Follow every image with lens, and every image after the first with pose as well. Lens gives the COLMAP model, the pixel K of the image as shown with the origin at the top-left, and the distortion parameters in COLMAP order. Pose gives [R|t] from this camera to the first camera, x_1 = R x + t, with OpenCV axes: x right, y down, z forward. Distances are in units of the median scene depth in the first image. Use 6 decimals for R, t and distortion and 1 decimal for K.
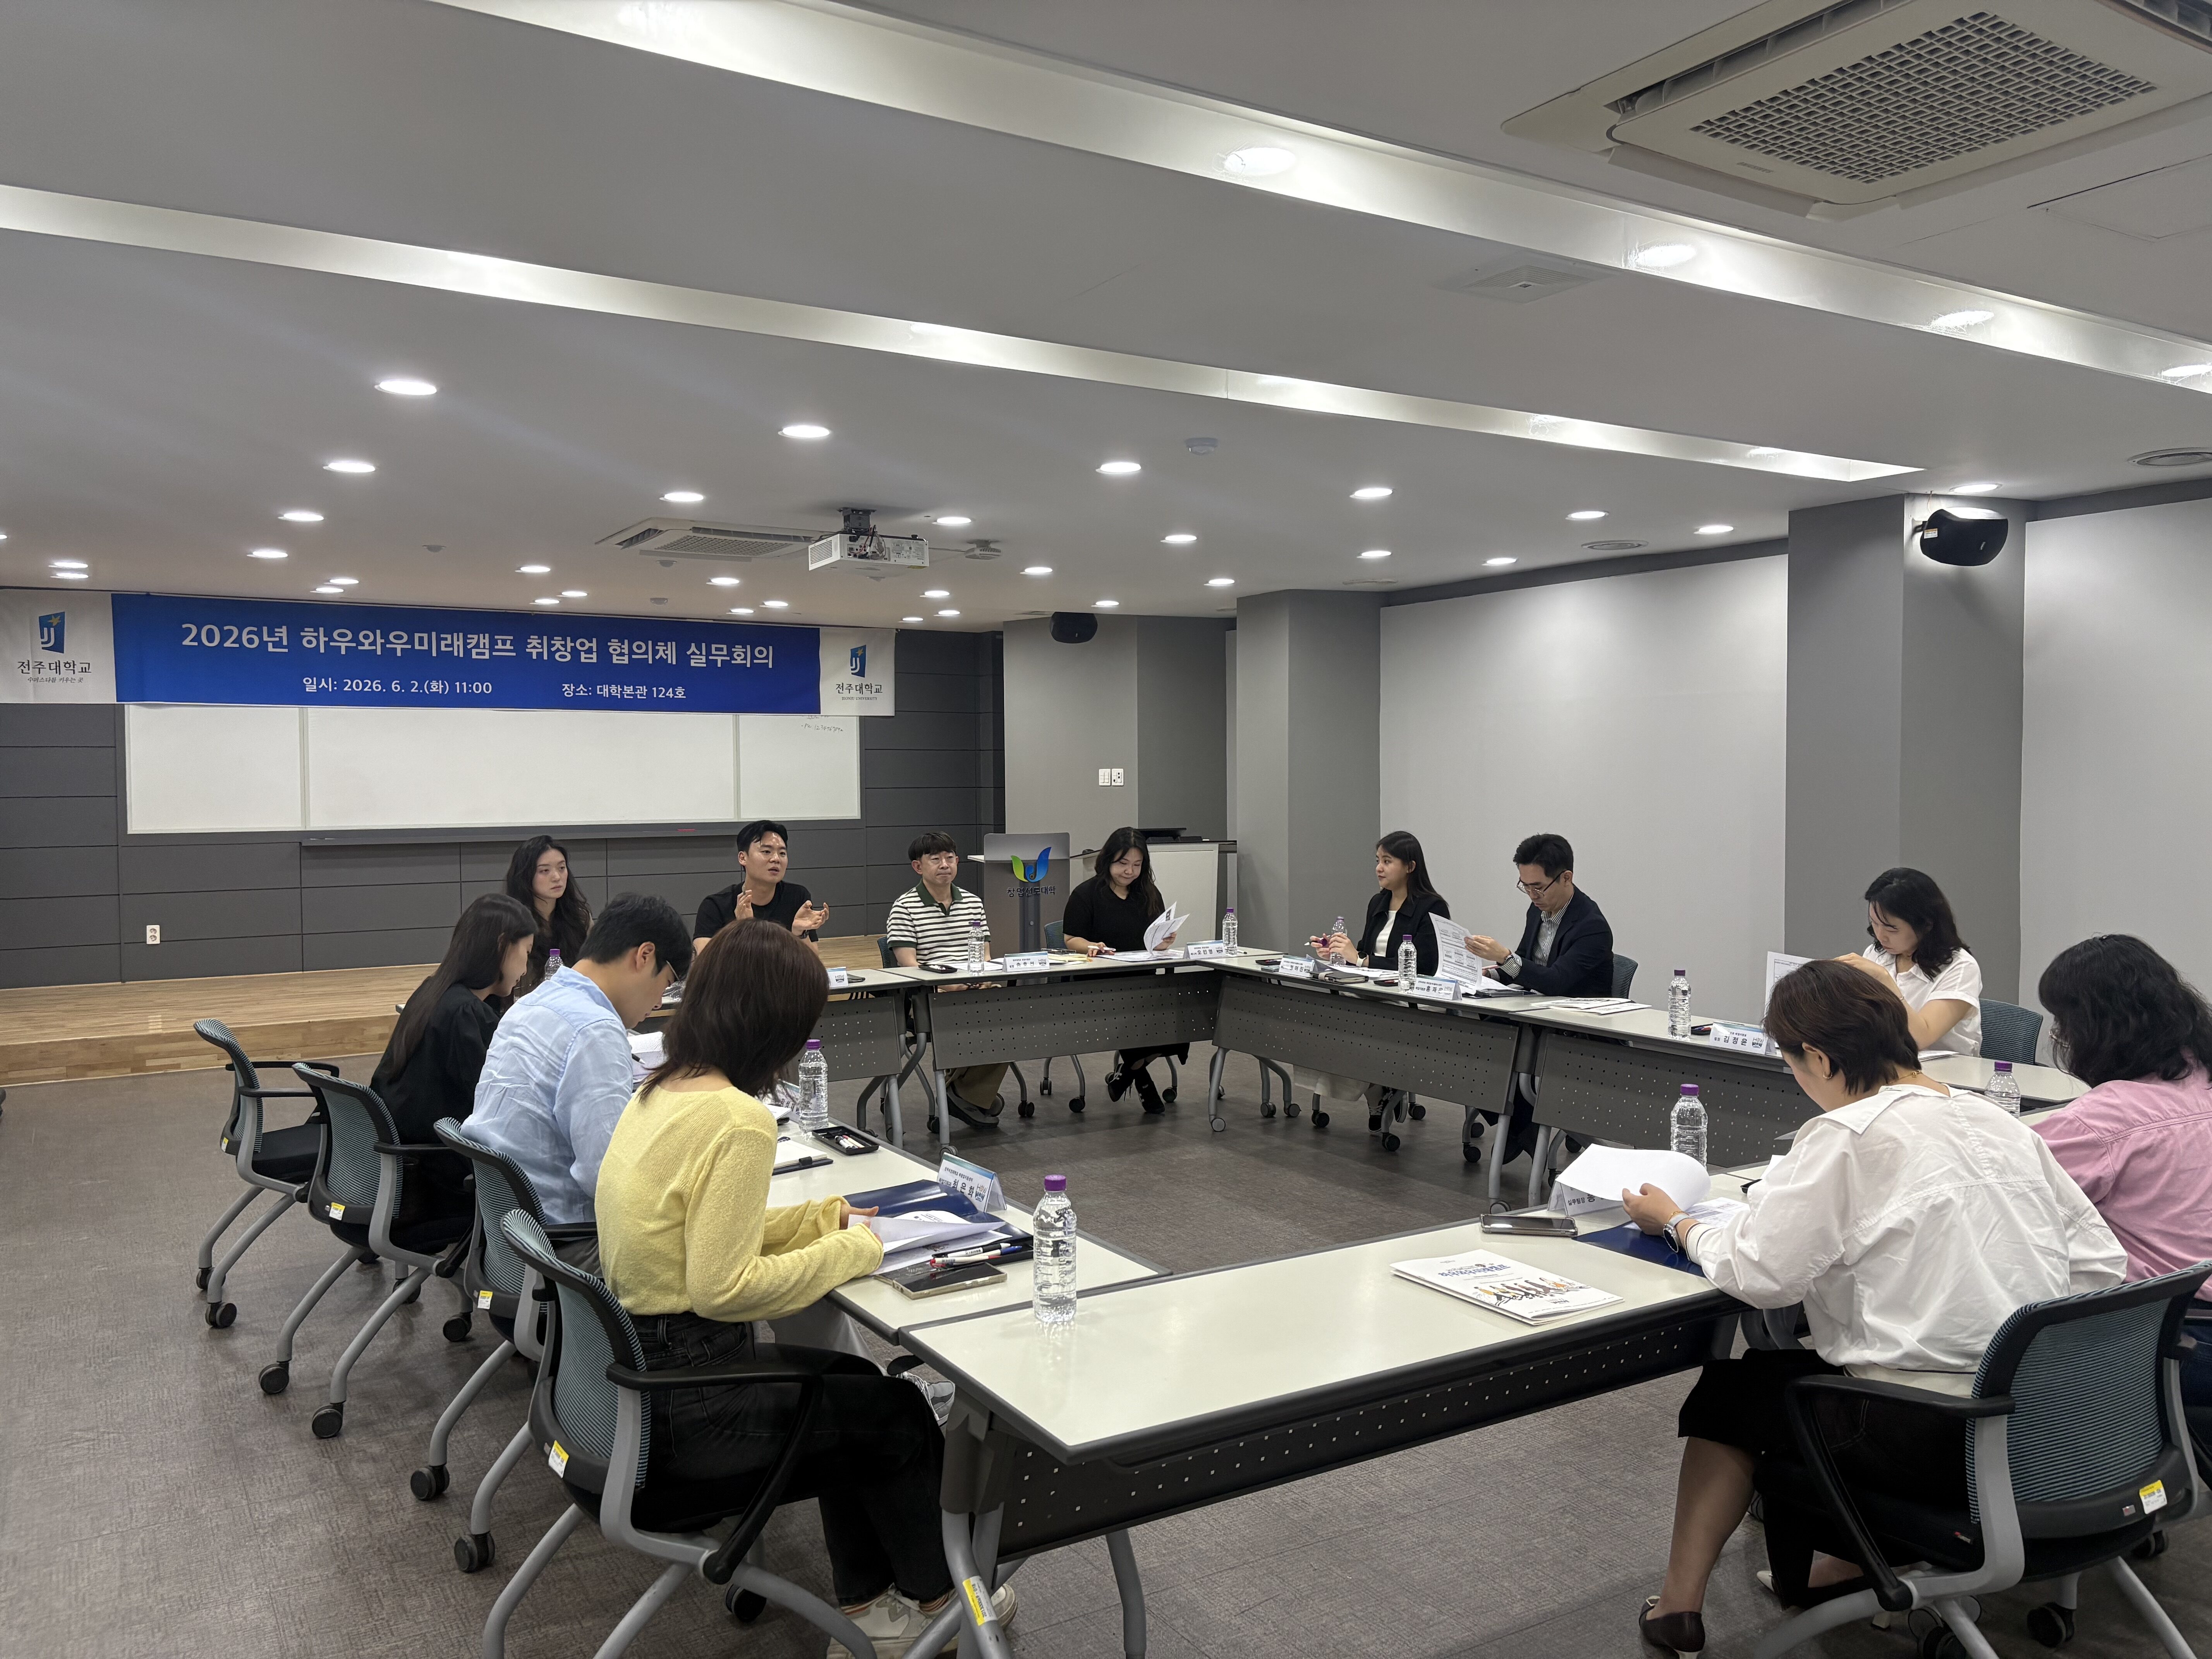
lens RADIAL K [[1682.8, 0, 1117.6], [0, 1682.8, 817.1], [0, 0, 1]] dist [0.038770, 0.011230]
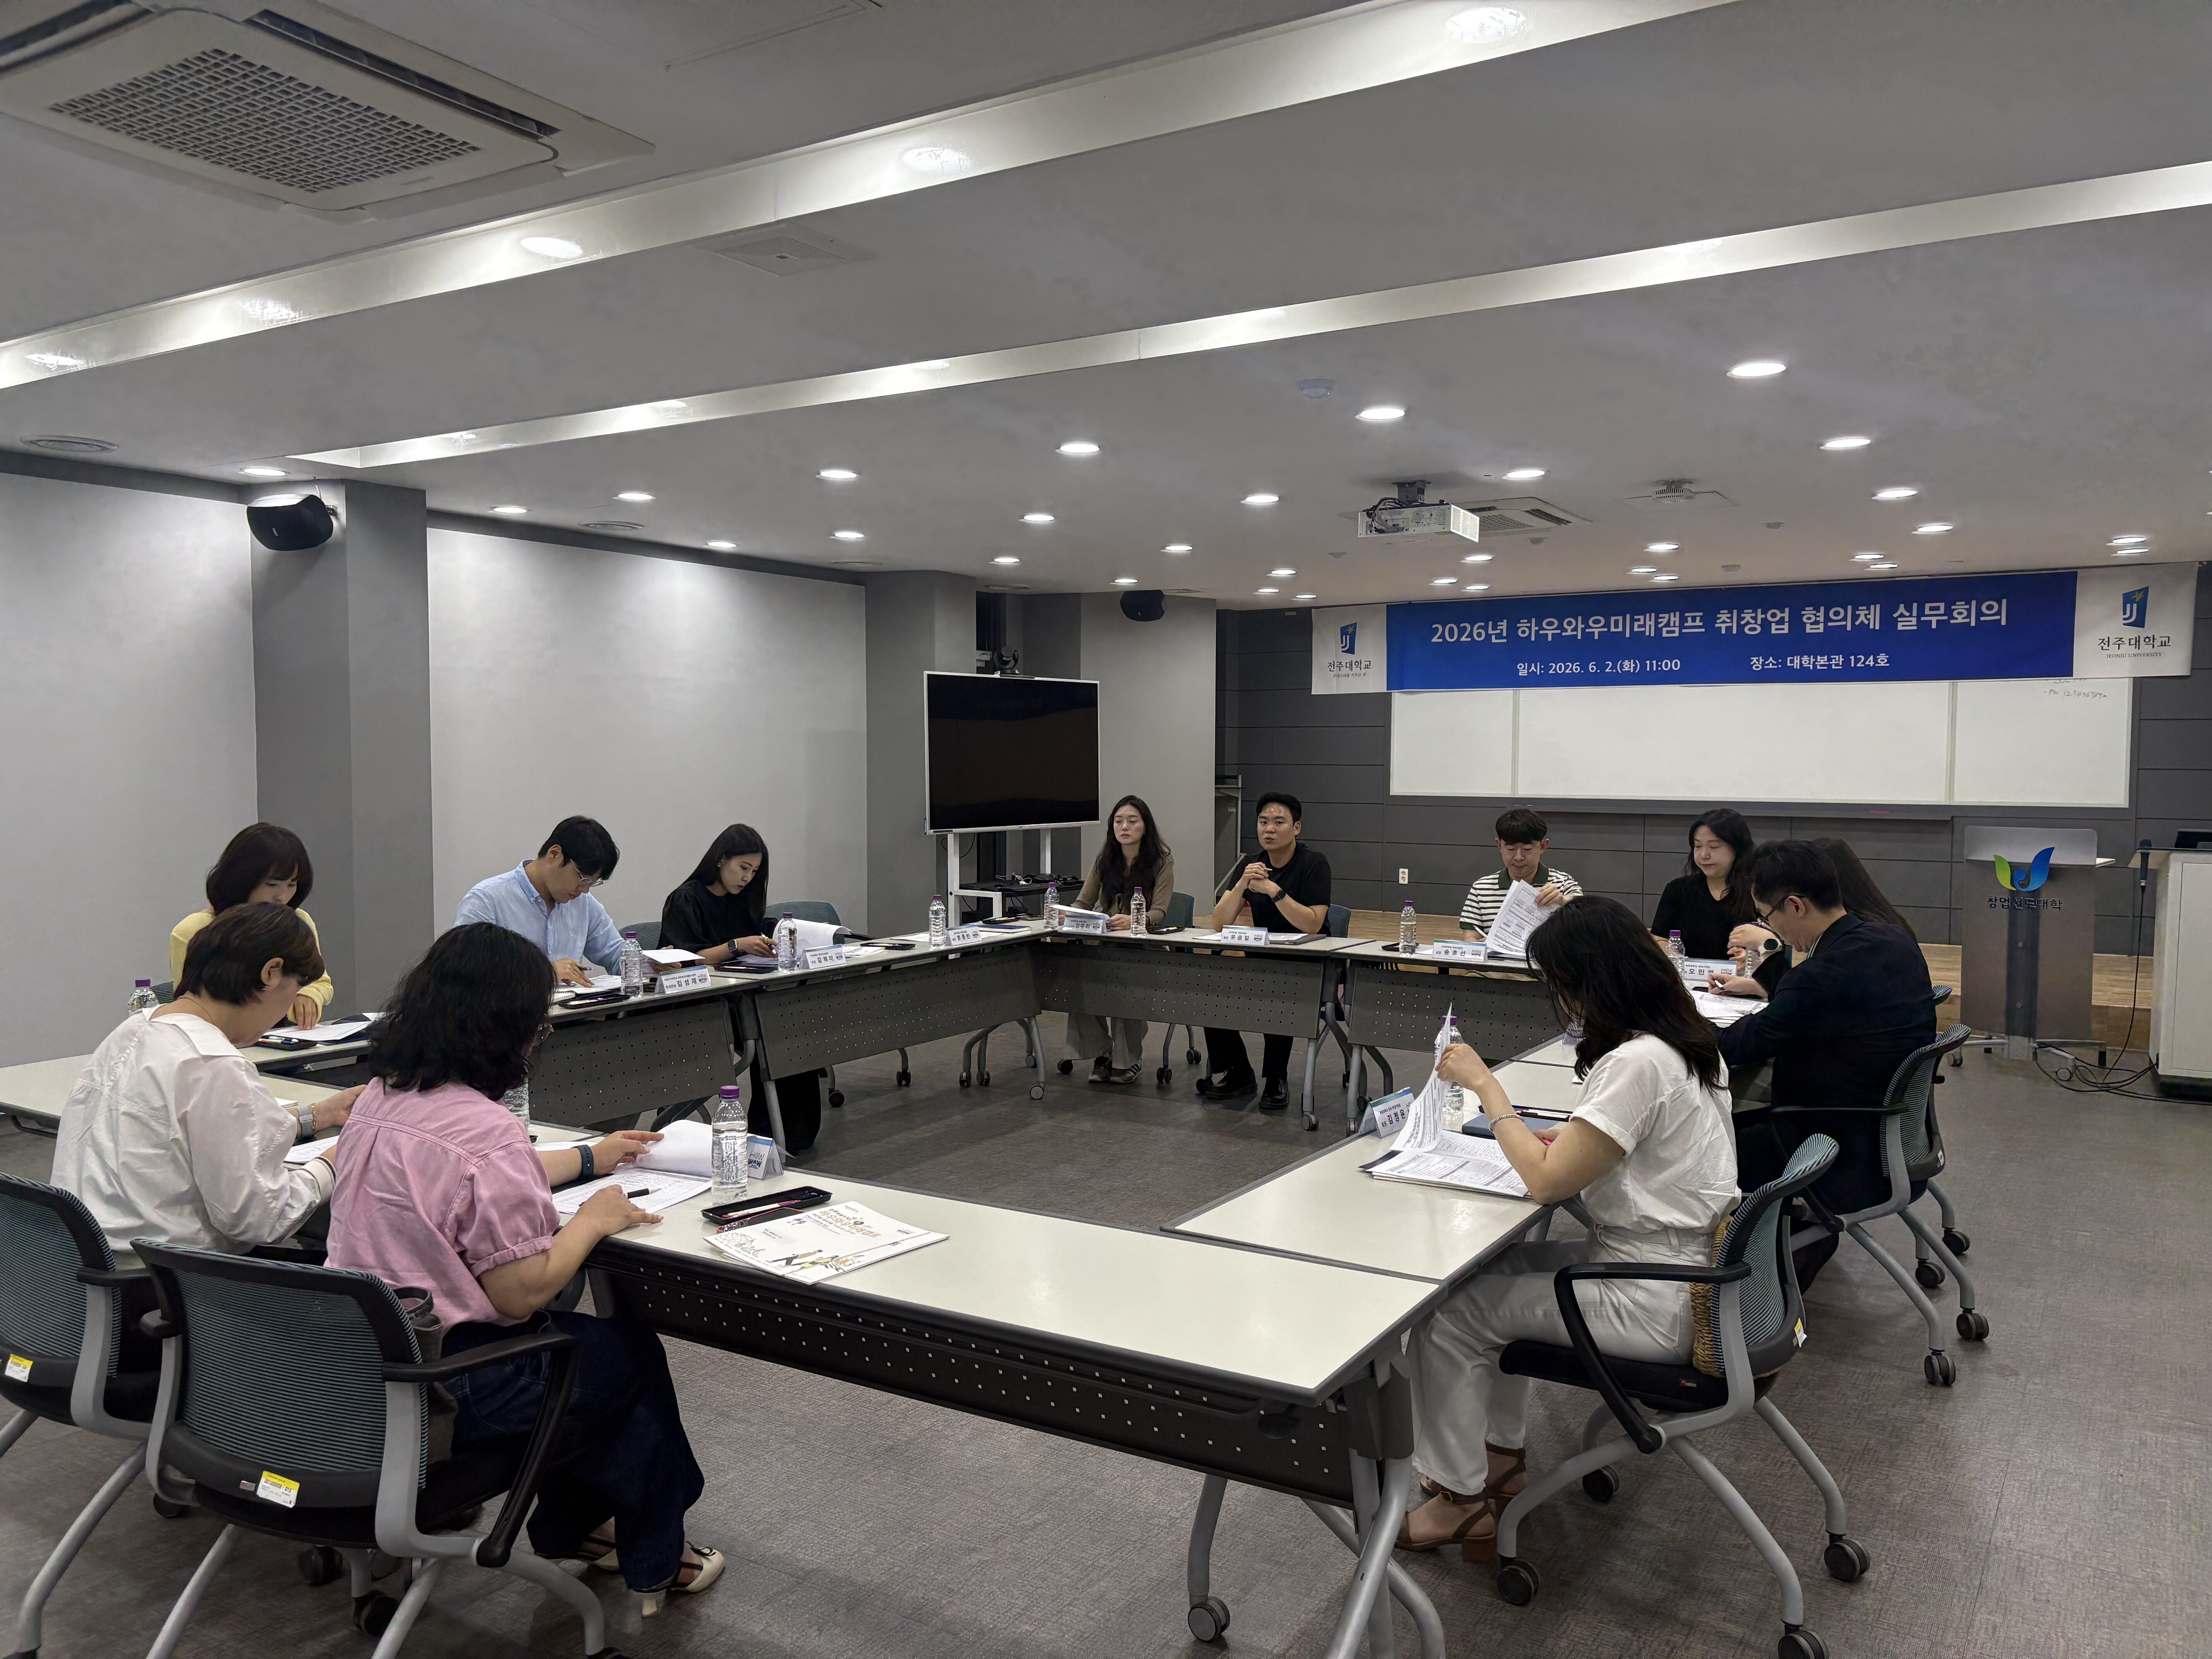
lens RADIAL K [[1682.8, 0, 1115.7], [0, 1682.8, 840.3], [0, 0, 1]] dist [0.038770, 0.011230]
pose [[0.431811, 0.055123, -0.900278, 0.407766], [-0.029839, 0.998457, 0.046822, -0.007830], [0.901471, 0.006645, 0.432789, 0.246727]]
